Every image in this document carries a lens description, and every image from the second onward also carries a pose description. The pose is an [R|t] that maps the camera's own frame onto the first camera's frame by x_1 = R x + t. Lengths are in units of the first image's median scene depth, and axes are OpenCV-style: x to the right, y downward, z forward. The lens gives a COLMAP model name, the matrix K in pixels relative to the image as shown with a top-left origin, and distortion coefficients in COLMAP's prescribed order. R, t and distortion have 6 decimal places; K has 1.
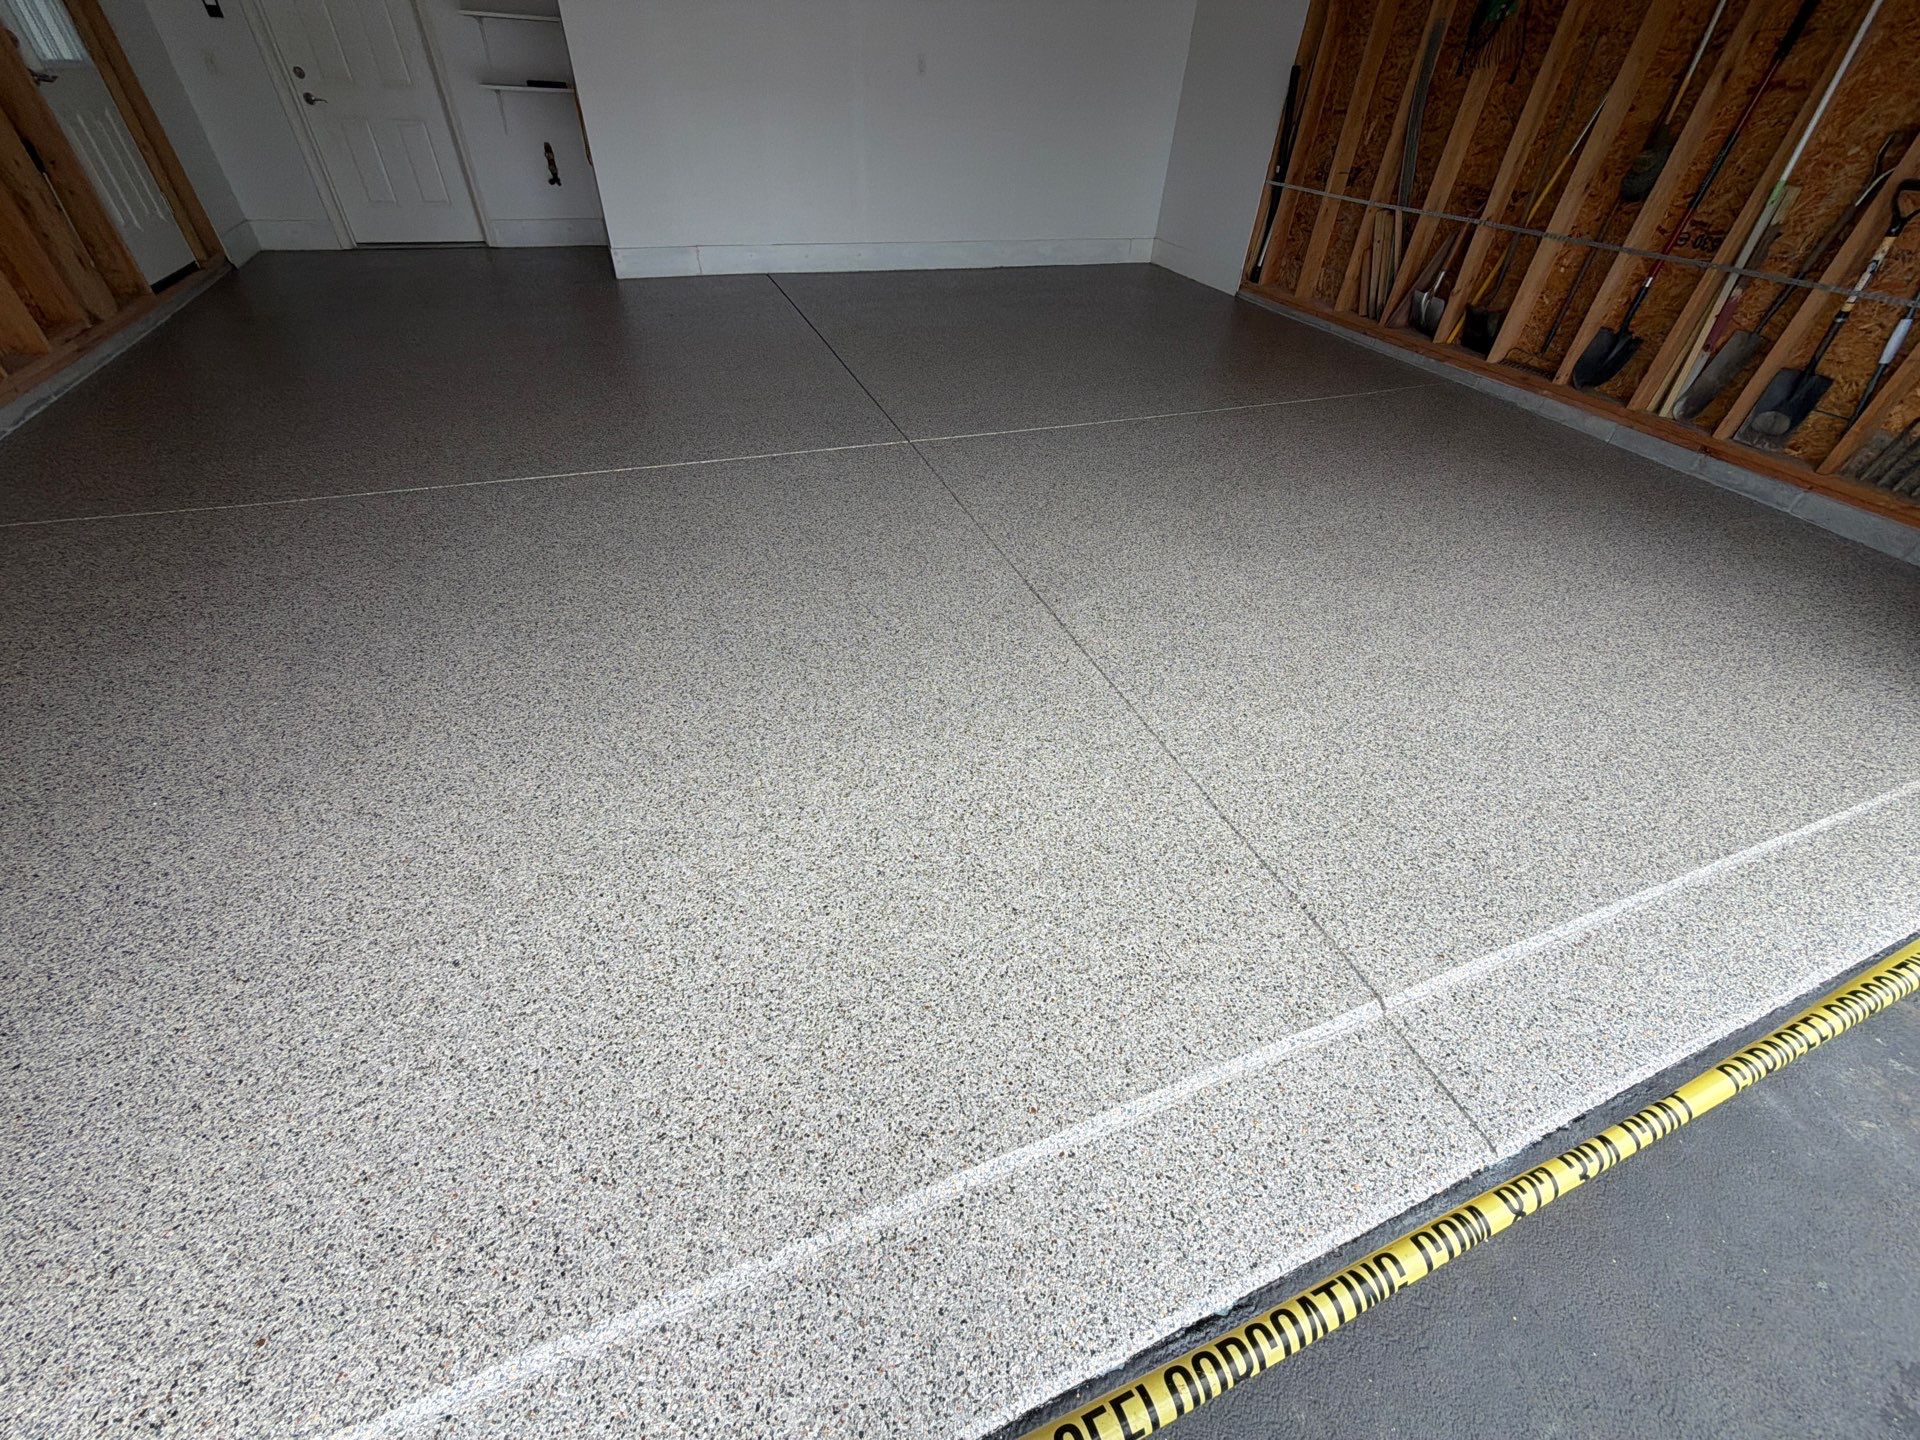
lens RADIAL K [[768.0, 0, 959.6], [0, 768.0, 720.6], [0, 0, 1]] dist [-0.000063, -0.000095]
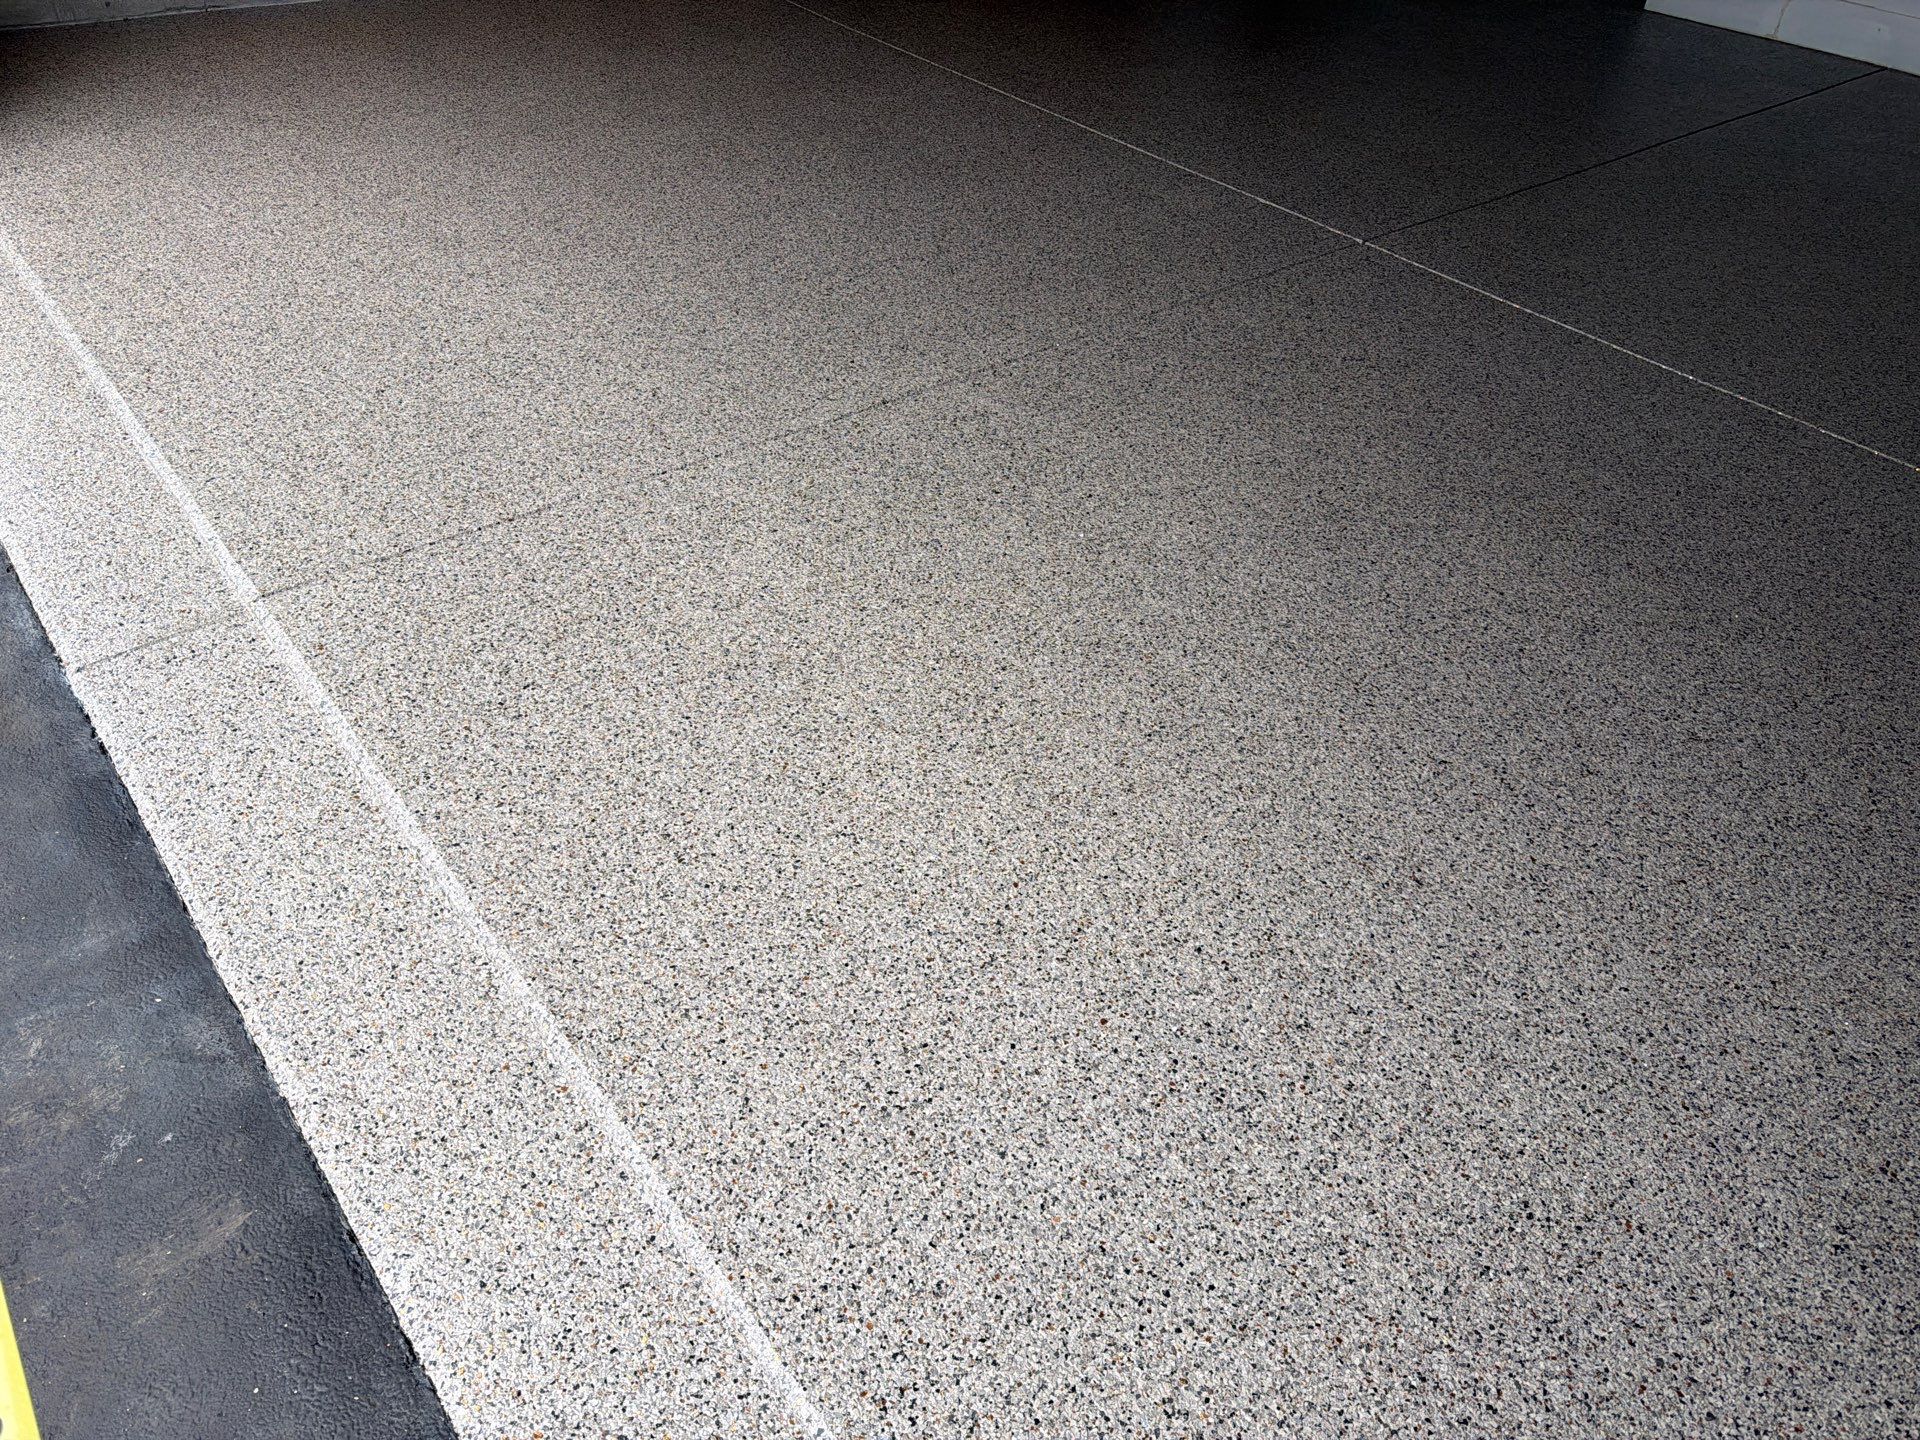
lens RADIAL K [[1346.9, 0, 963.2], [0, 1346.9, 726.0], [0, 0, 1]] dist [0.041539, -0.042221]
pose [[0.301110, 0.594440, -0.745637, 1.449744], [-0.653616, 0.698010, 0.292521, -0.350945], [0.694348, 0.399279, 0.598713, 0.513075]]
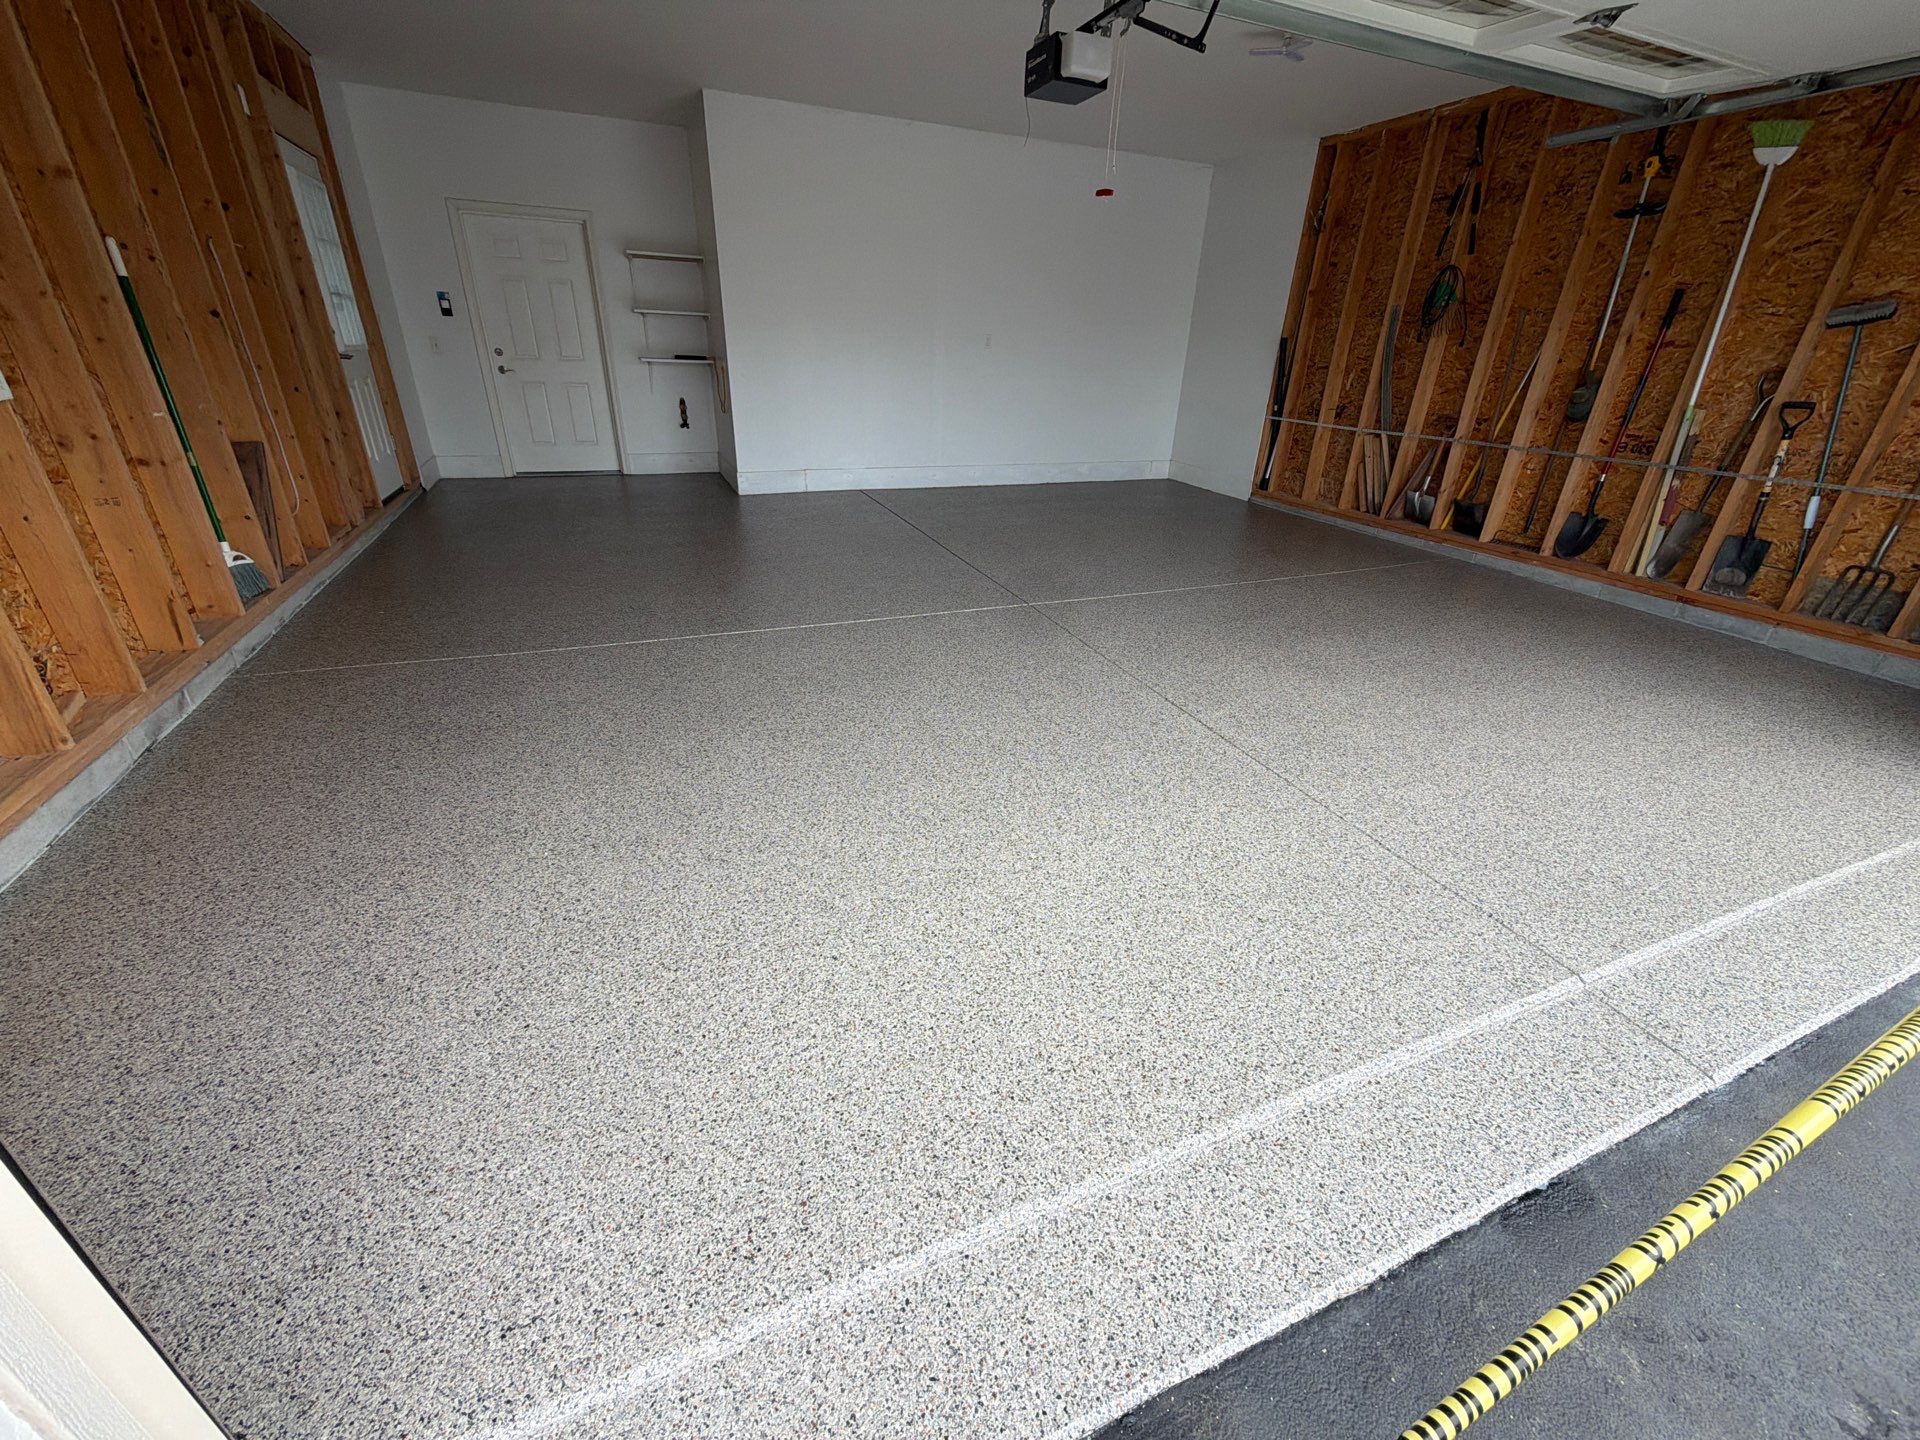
lens RADIAL K [[768.0, 0, 959.9], [0, 768.0, 718.0], [0, 0, 1]] dist [-0.000063, -0.000095]
pose [[0.999701, -0.019749, 0.014446, -0.331115], [0.022722, 0.968346, -0.248577, 0.181172], [-0.009080, 0.248831, 0.968504, -0.207638]]
